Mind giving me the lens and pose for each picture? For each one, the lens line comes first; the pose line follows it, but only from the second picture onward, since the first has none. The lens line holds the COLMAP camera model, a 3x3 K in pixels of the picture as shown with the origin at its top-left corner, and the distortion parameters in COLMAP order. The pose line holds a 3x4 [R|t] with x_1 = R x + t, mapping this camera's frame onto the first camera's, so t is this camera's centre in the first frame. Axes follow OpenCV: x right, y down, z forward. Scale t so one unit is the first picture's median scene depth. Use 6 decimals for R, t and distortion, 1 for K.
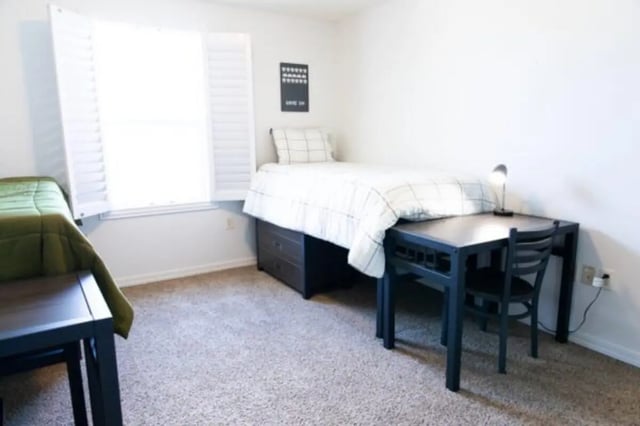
lens RADIAL K [[444.0, 0, 320.0], [0, 444.0, 213.0], [0, 0, 1]] dist [-0.004665, -0.003853]
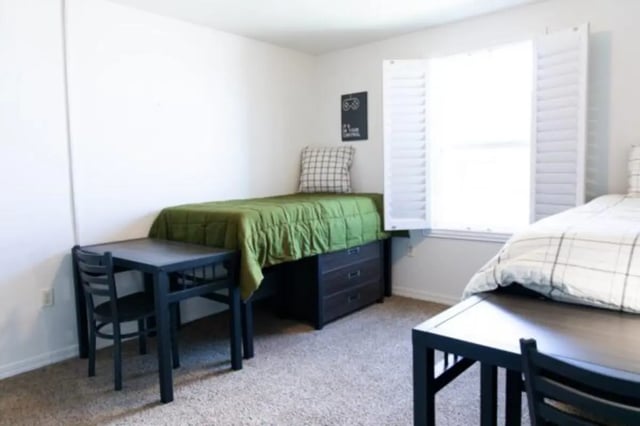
lens RADIAL K [[479.8, 0, 320.0], [0, 479.8, 213.0], [0, 0, 1]] dist [-0.002303, -0.000552]
pose [[0.286930, 0.091696, -0.953553, 0.710608], [-0.133252, 0.989552, 0.055061, -0.088495], [0.948639, 0.111264, 0.296151, 0.471471]]
